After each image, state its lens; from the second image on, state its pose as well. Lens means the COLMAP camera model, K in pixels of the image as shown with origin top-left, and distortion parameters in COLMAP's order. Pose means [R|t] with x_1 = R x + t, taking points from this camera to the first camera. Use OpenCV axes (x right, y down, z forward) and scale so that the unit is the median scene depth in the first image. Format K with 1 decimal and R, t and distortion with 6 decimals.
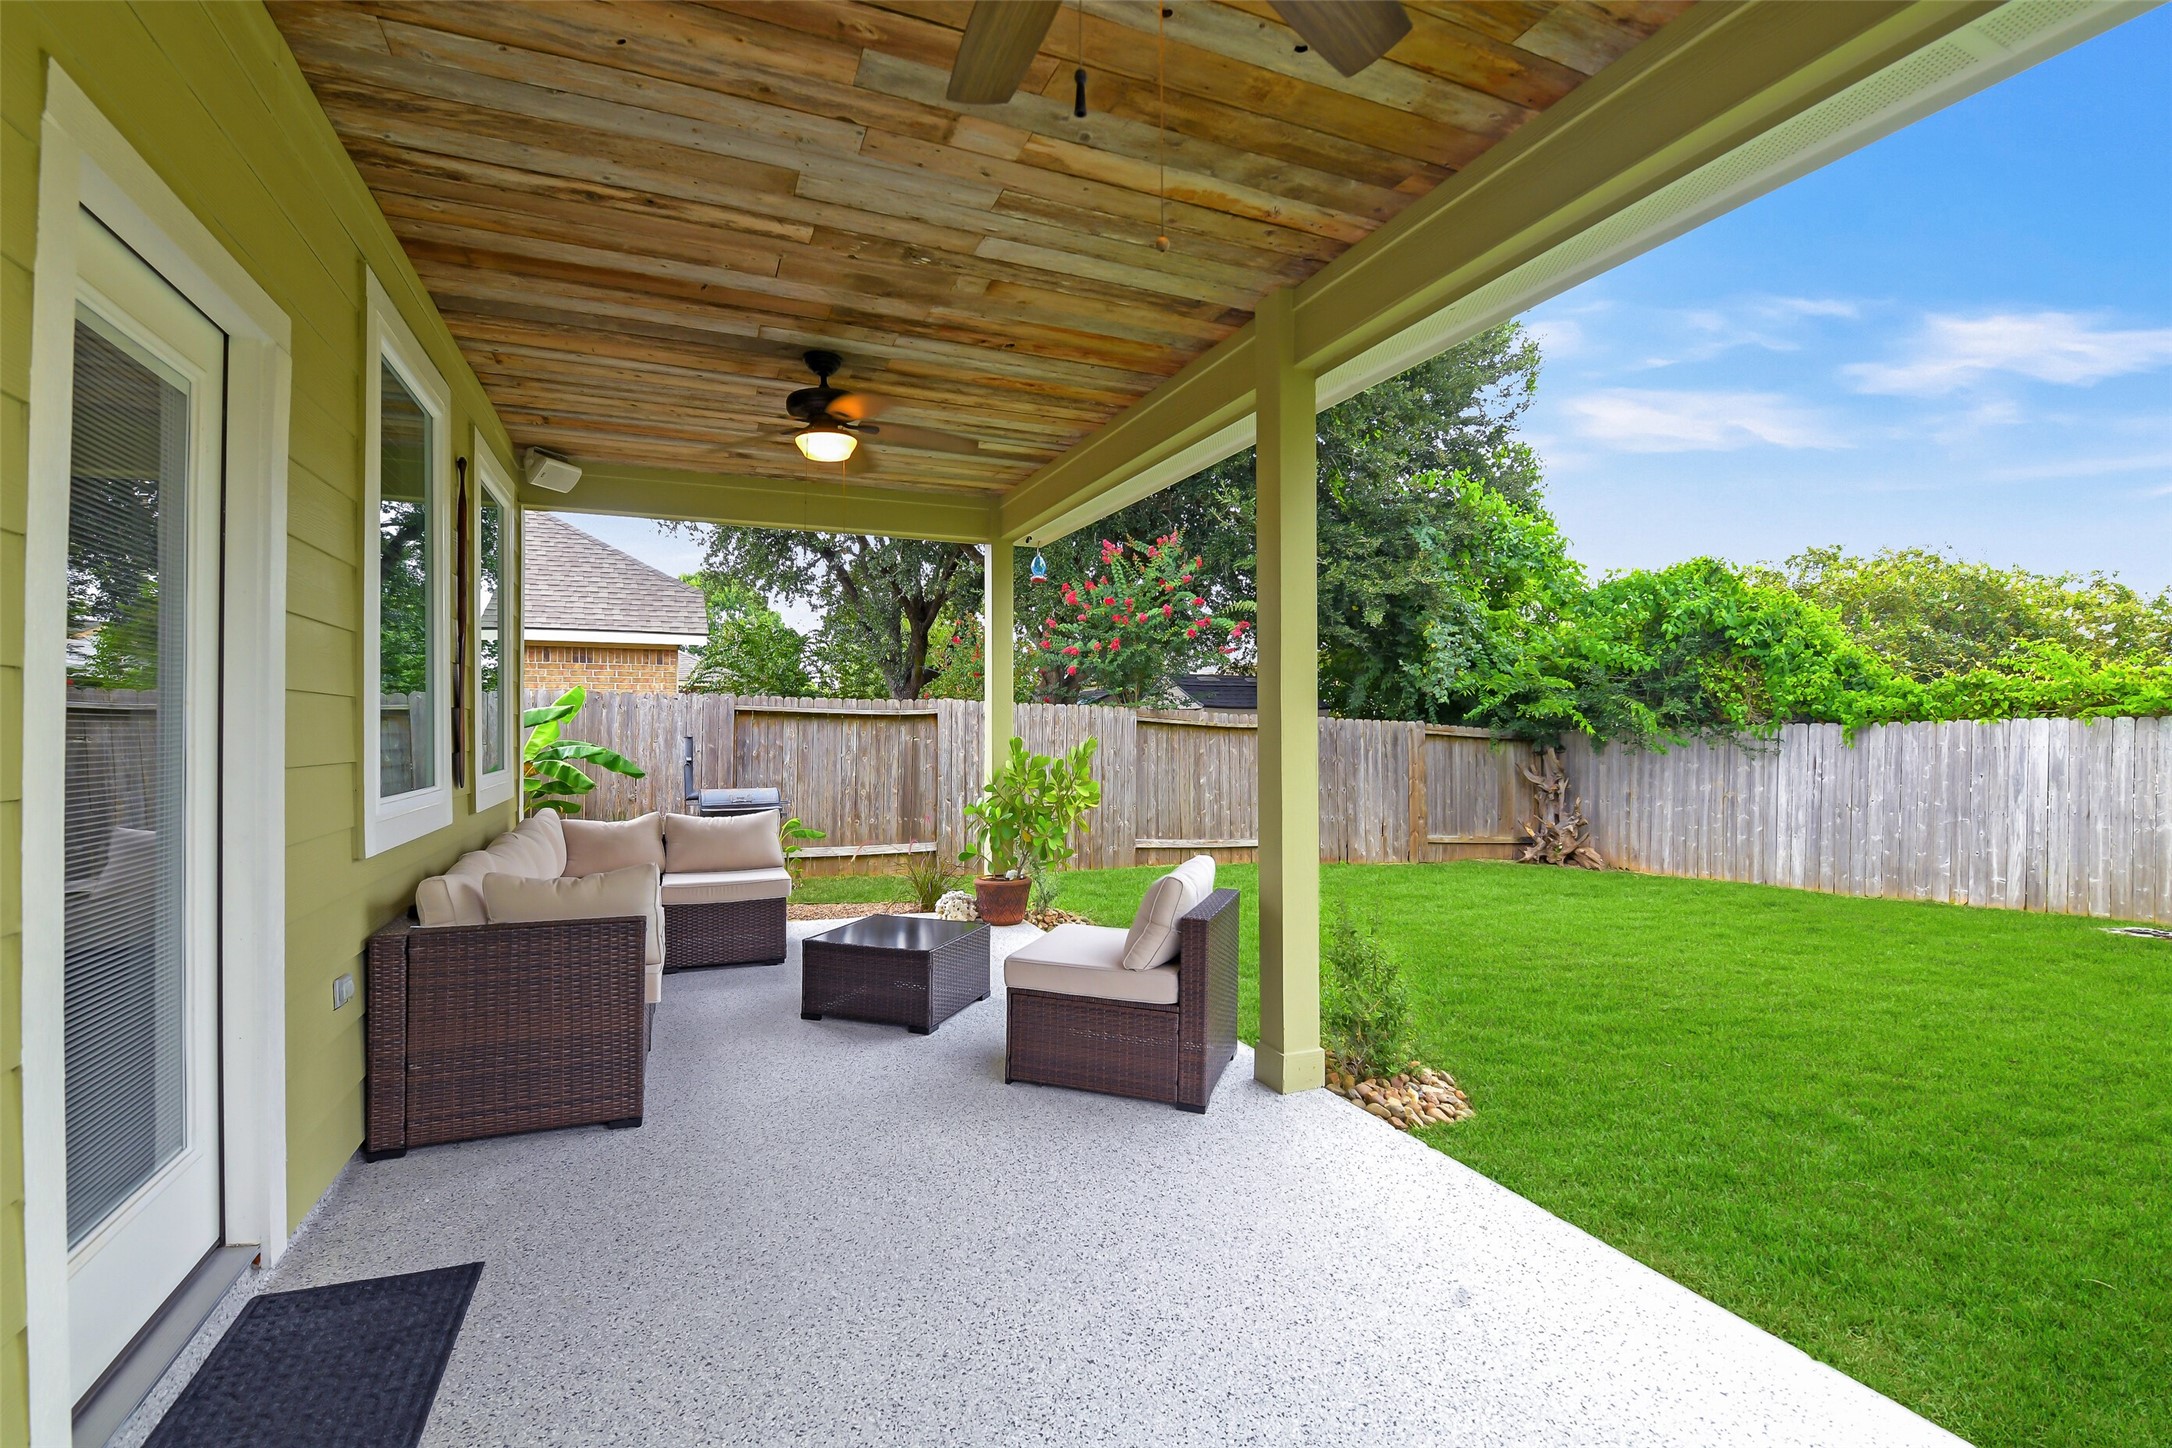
lens RADIAL K [[957.3, 0, 1088.6], [0, 957.3, 725.8], [0, 0, 1]] dist [-0.000118, -0.010148]
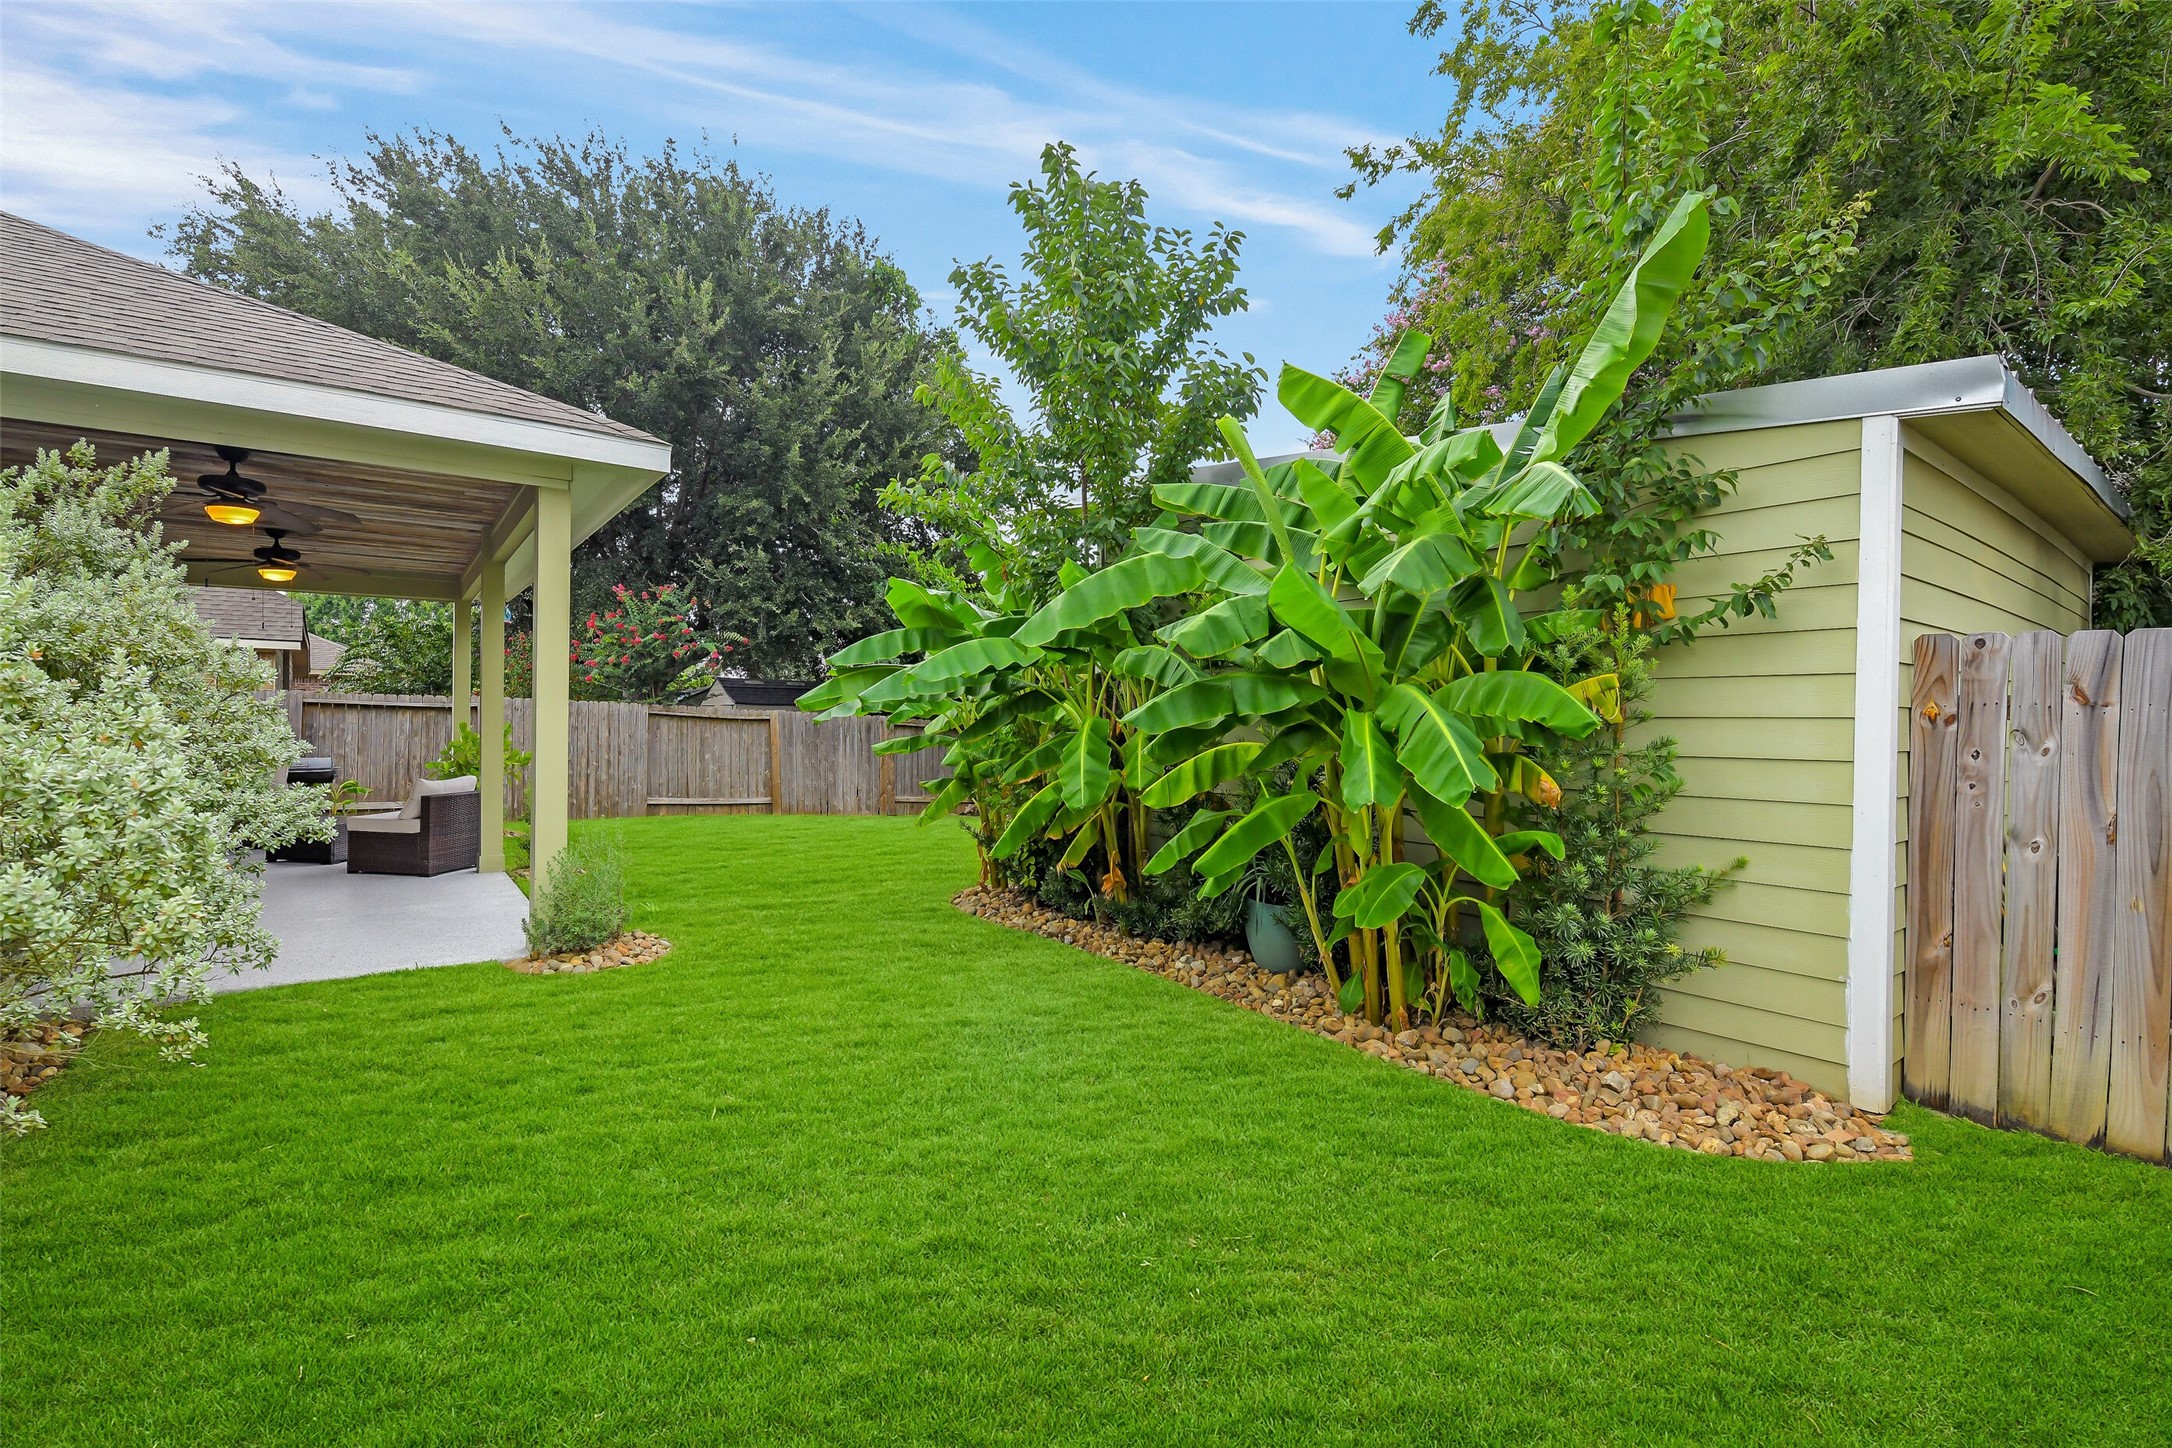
lens RADIAL K [[957.3, 0, 1088.6], [0, 957.3, 725.8], [0, 0, 1]] dist [-0.000118, -0.010148]
pose [[0.972315, 0.007580, 0.233552, 0.347373], [-0.009044, 0.999946, 0.005198, 0.000363], [-0.233500, -0.007167, 0.972330, -0.507040]]
